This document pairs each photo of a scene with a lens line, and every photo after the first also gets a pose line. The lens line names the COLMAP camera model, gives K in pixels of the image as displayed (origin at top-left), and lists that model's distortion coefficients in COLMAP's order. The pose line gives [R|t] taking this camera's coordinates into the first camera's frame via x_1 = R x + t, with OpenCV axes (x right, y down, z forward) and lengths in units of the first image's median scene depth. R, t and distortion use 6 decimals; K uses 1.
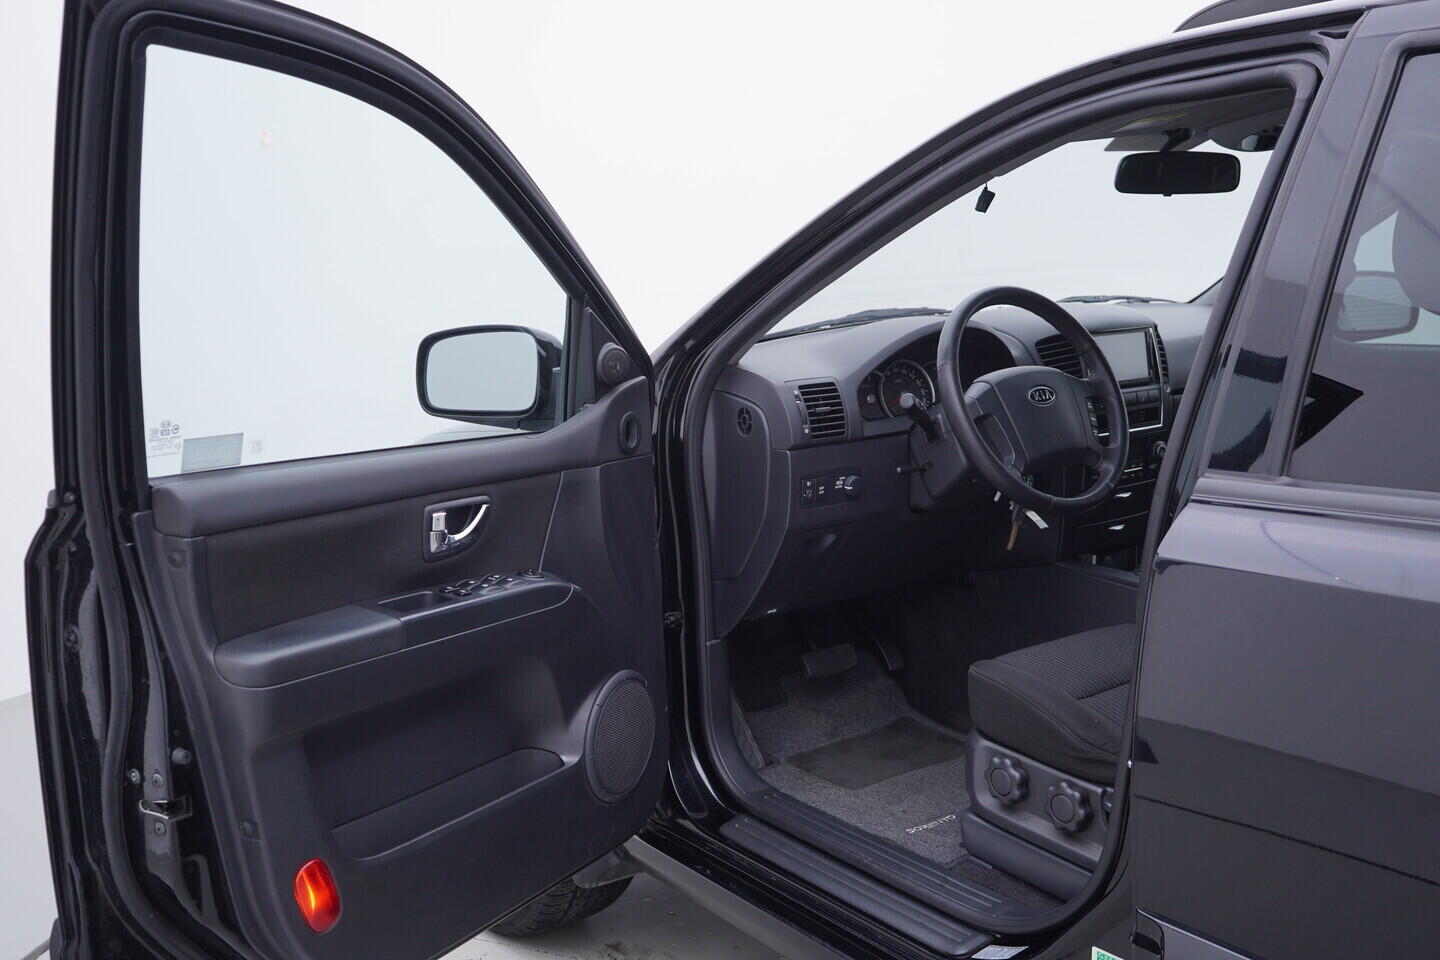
lens RADIAL K [[1495.3, 0, 720.0], [0, 1495.3, 480.0], [0, 0, 1]] dist [0.004751, 0.019083]
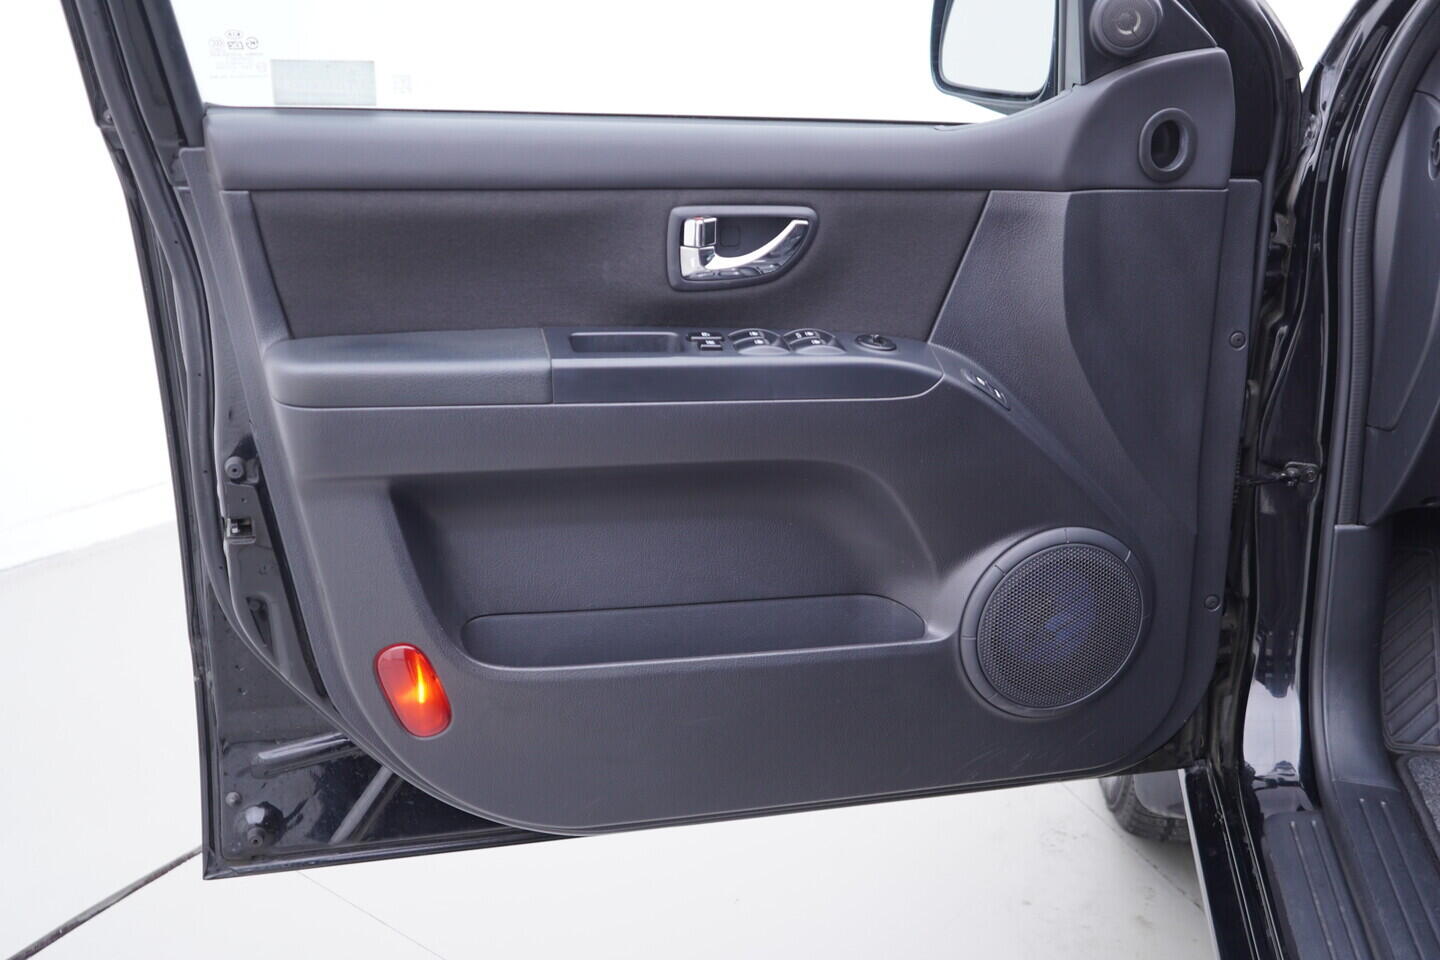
lens RADIAL K [[1495.3, 0, 720.0], [0, 1495.3, 480.0], [0, 0, 1]] dist [0.004751, 0.019083]
pose [[0.671795, 0.260193, -0.693535, 0.298221], [-0.126662, 0.962838, 0.238535, -0.025689], [0.729827, -0.072402, 0.679787, 0.523703]]
